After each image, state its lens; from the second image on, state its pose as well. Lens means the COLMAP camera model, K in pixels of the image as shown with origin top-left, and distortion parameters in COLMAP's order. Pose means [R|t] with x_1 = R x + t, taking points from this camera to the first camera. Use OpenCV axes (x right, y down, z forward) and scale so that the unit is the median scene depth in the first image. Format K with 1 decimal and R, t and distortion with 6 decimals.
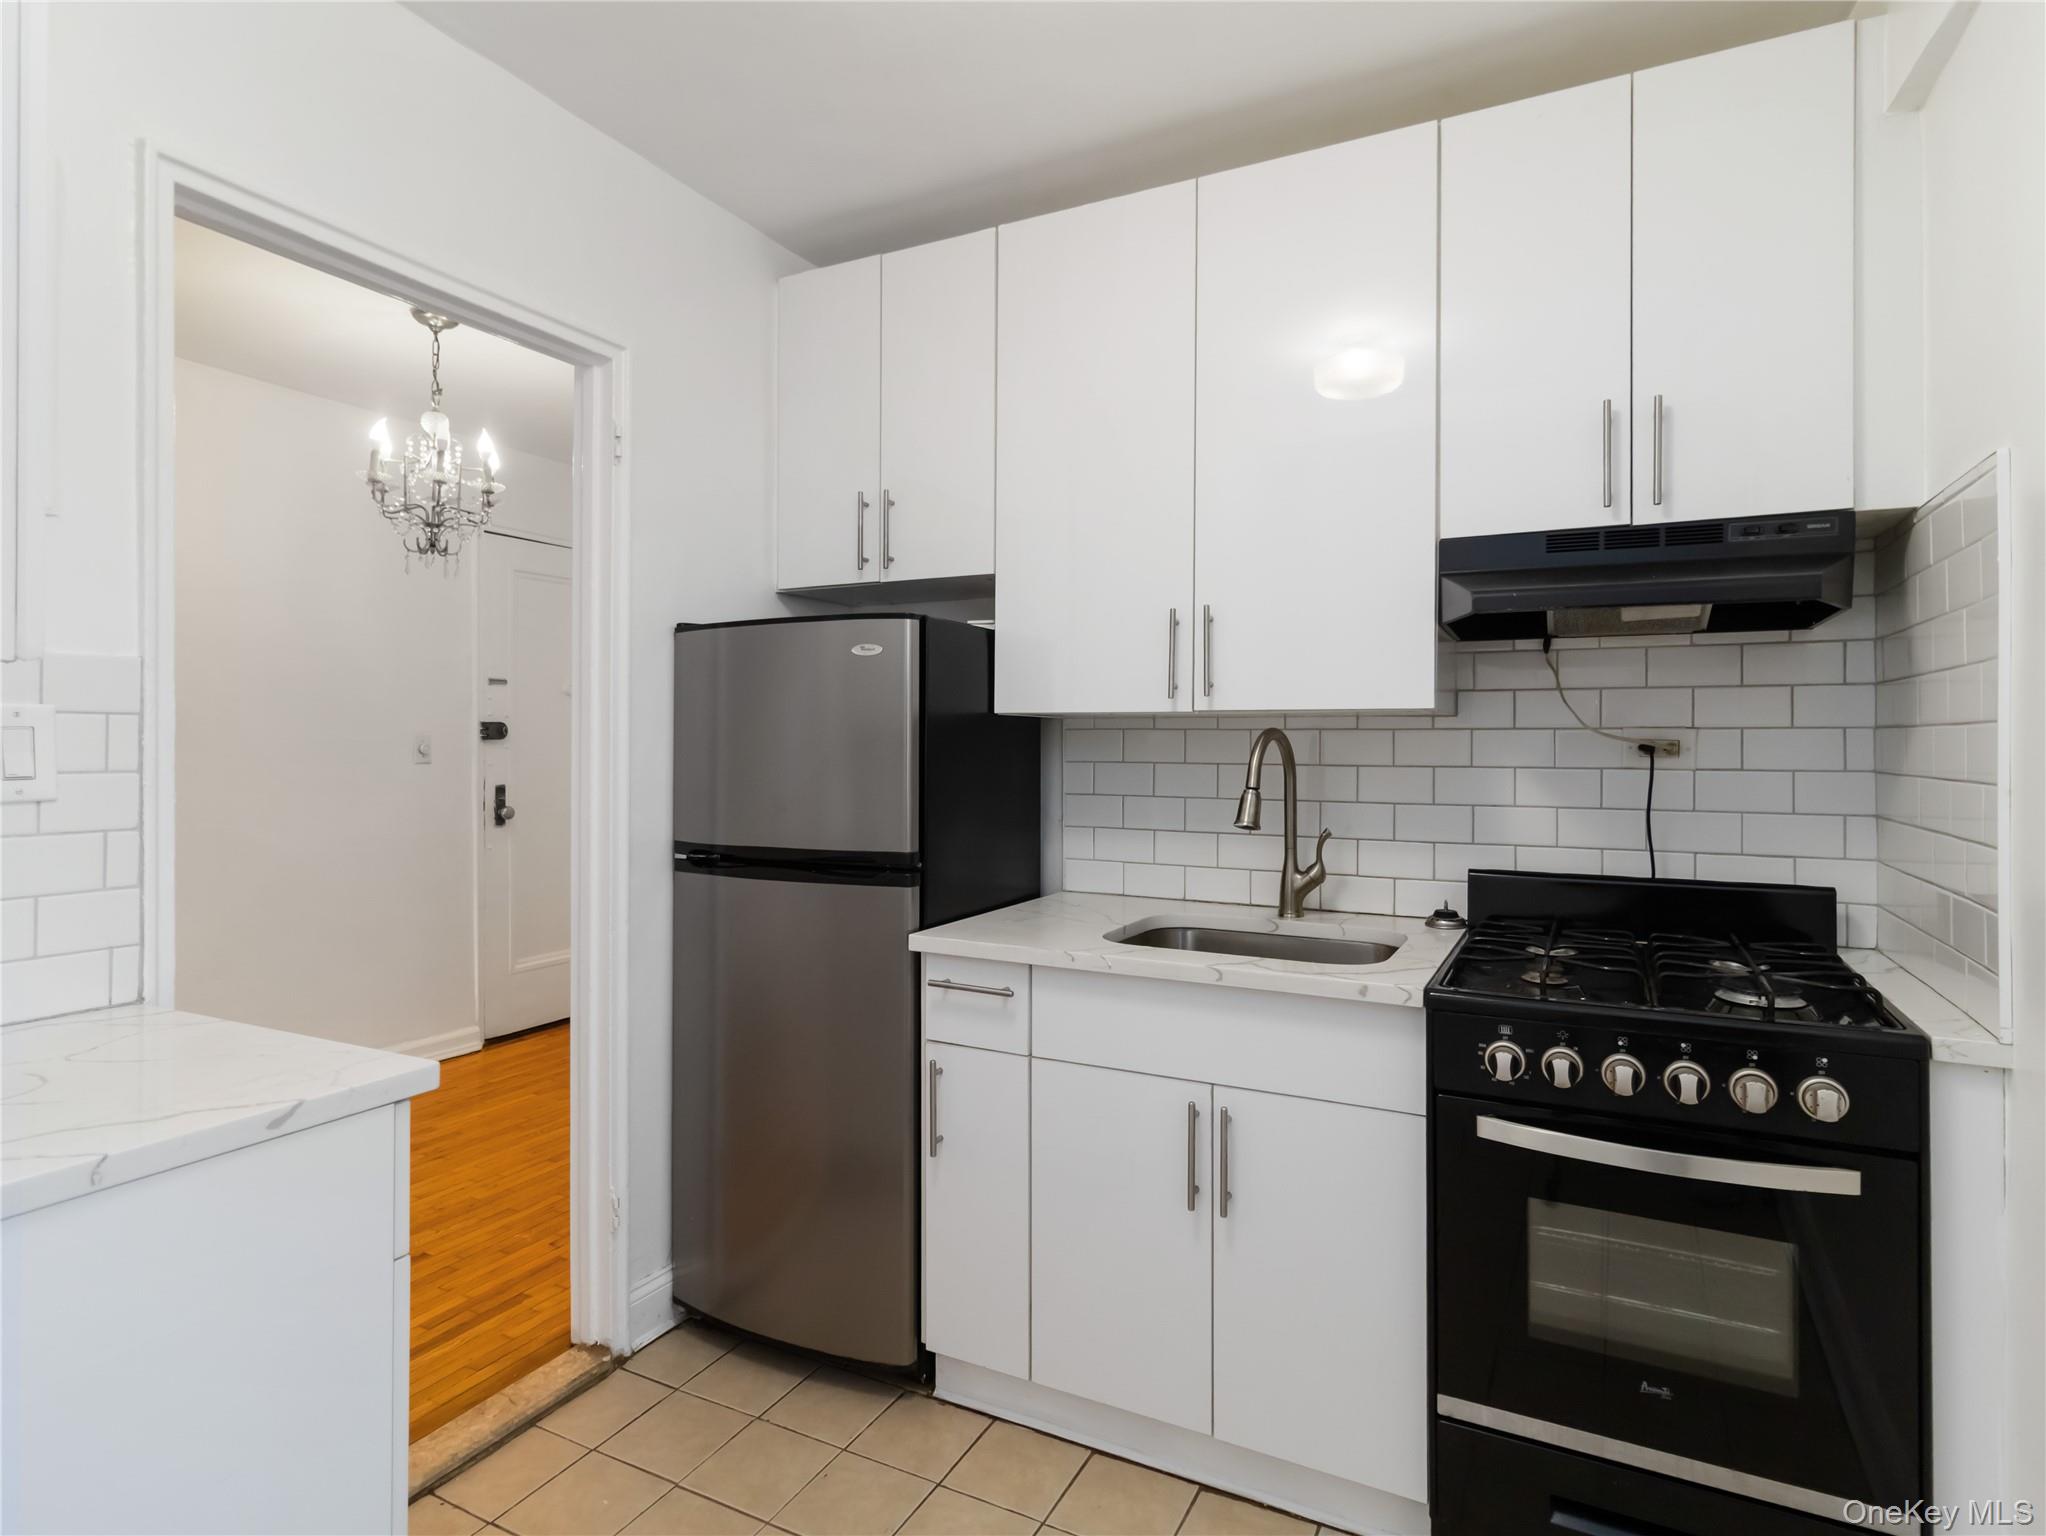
lens RADIAL K [[1089.7, 0, 1038.1], [0, 1089.7, 744.3], [0, 0, 1]] dist [0.000412, 0.000005]
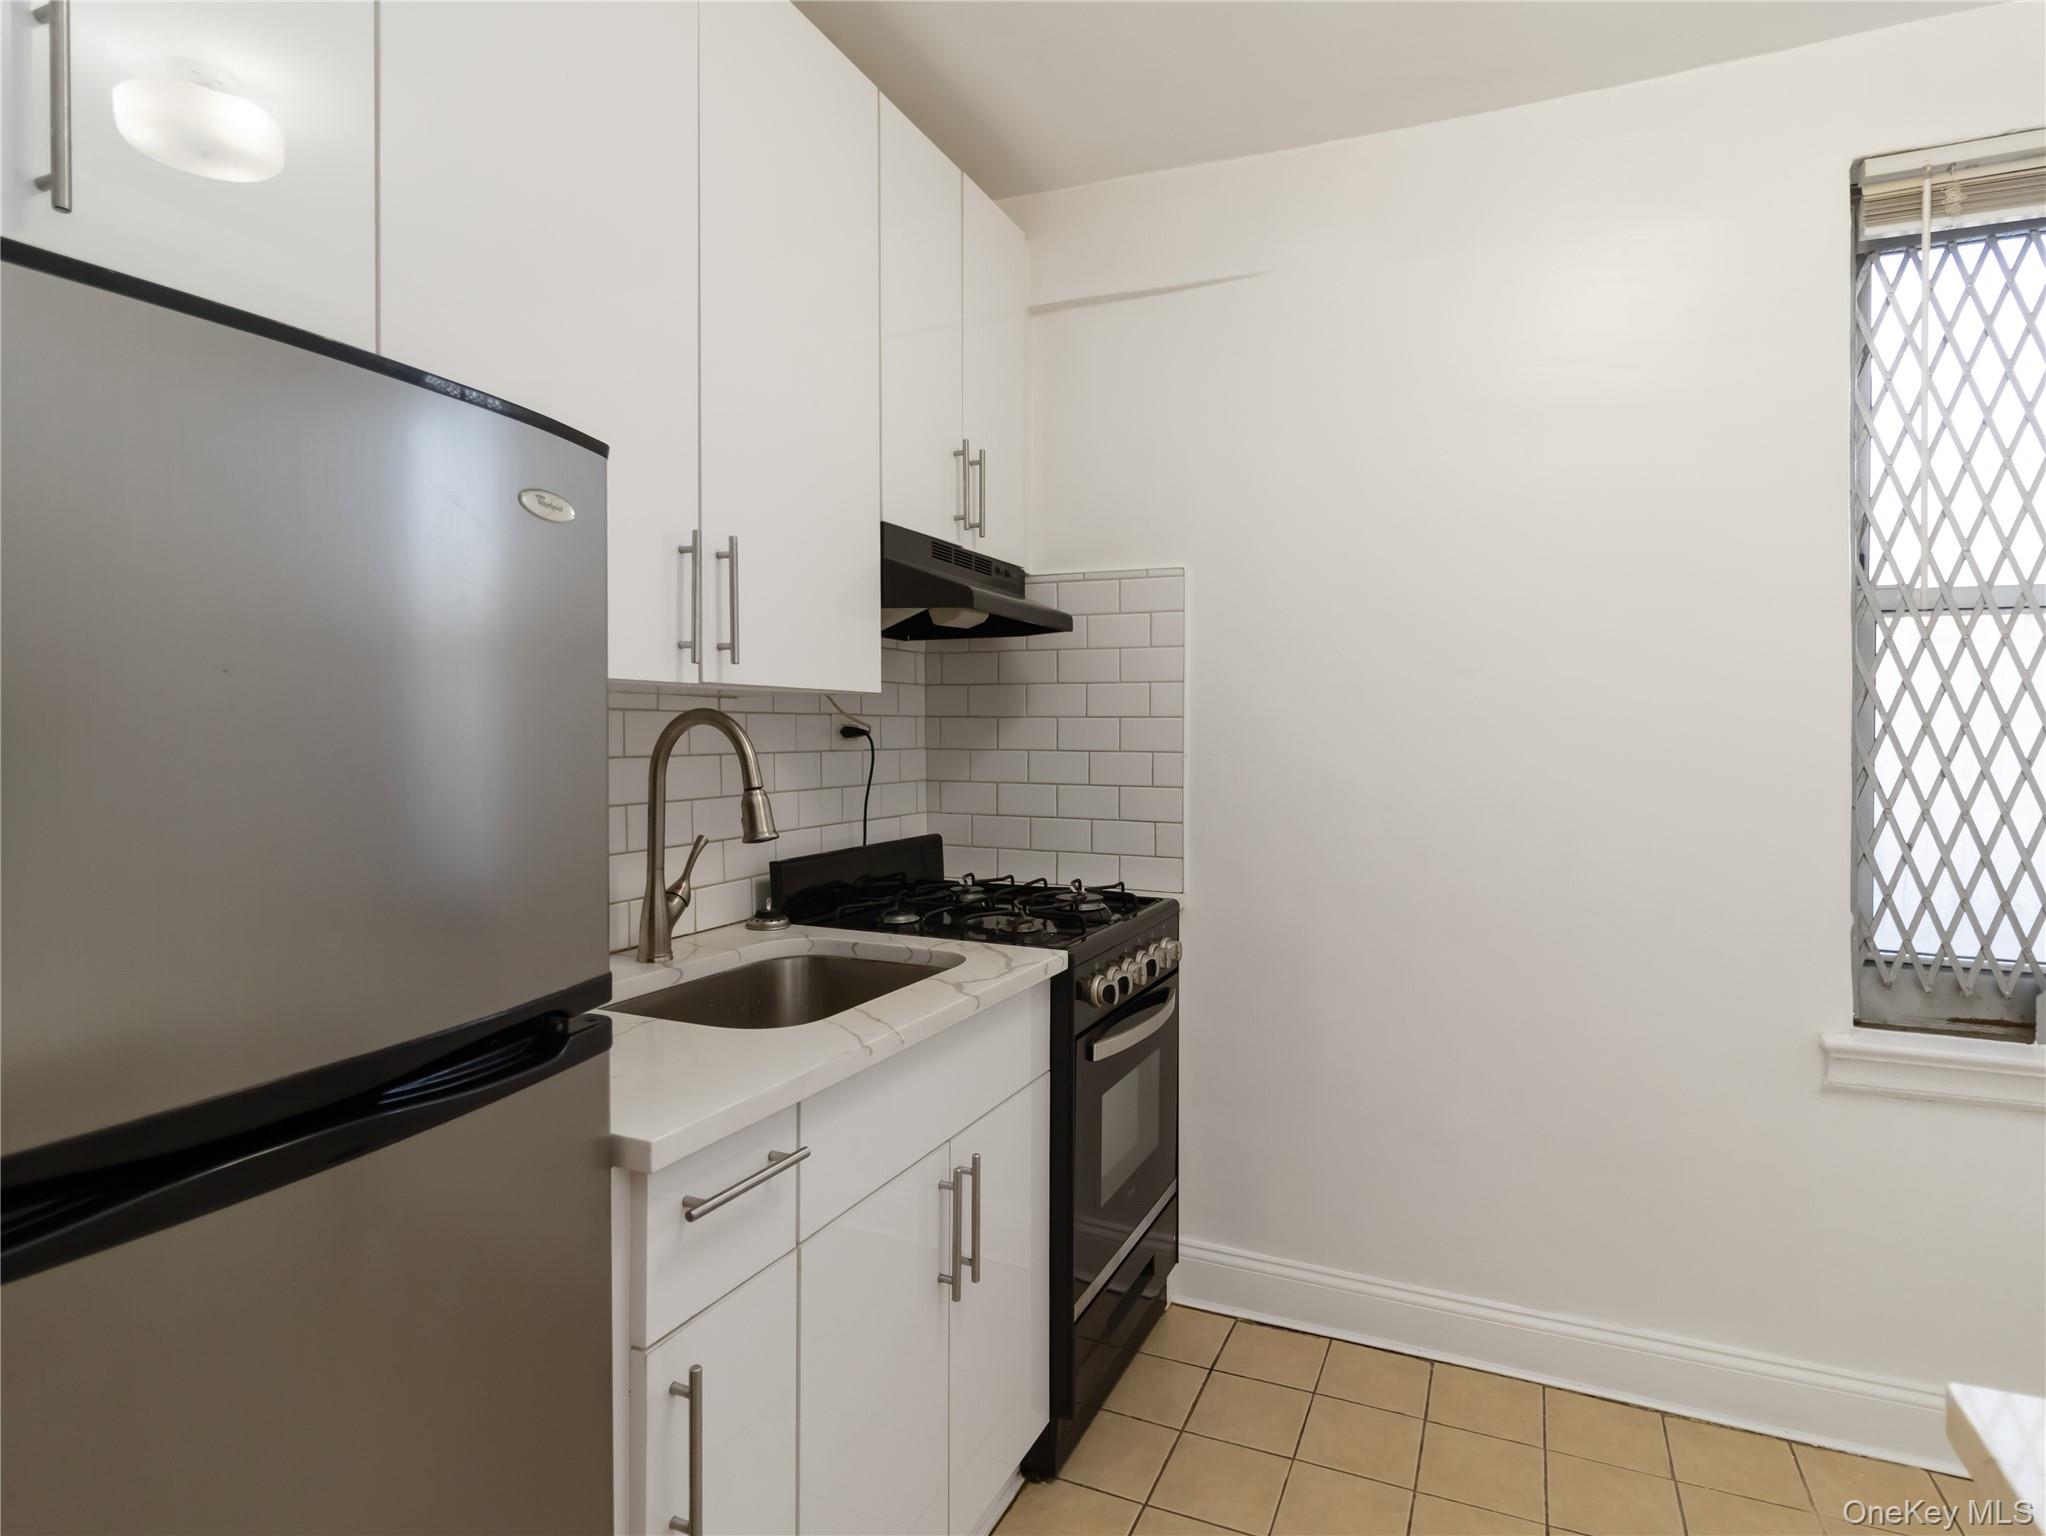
lens RADIAL K [[1089.7, 0, 1038.1], [0, 1089.7, 744.3], [0, 0, 1]] dist [0.000412, 0.000005]
pose [[-0.038515, -0.015128, 0.999144, -0.600703], [-0.000683, 0.999886, 0.015113, -0.000994], [-0.999258, -0.000101, -0.038521, 0.862923]]
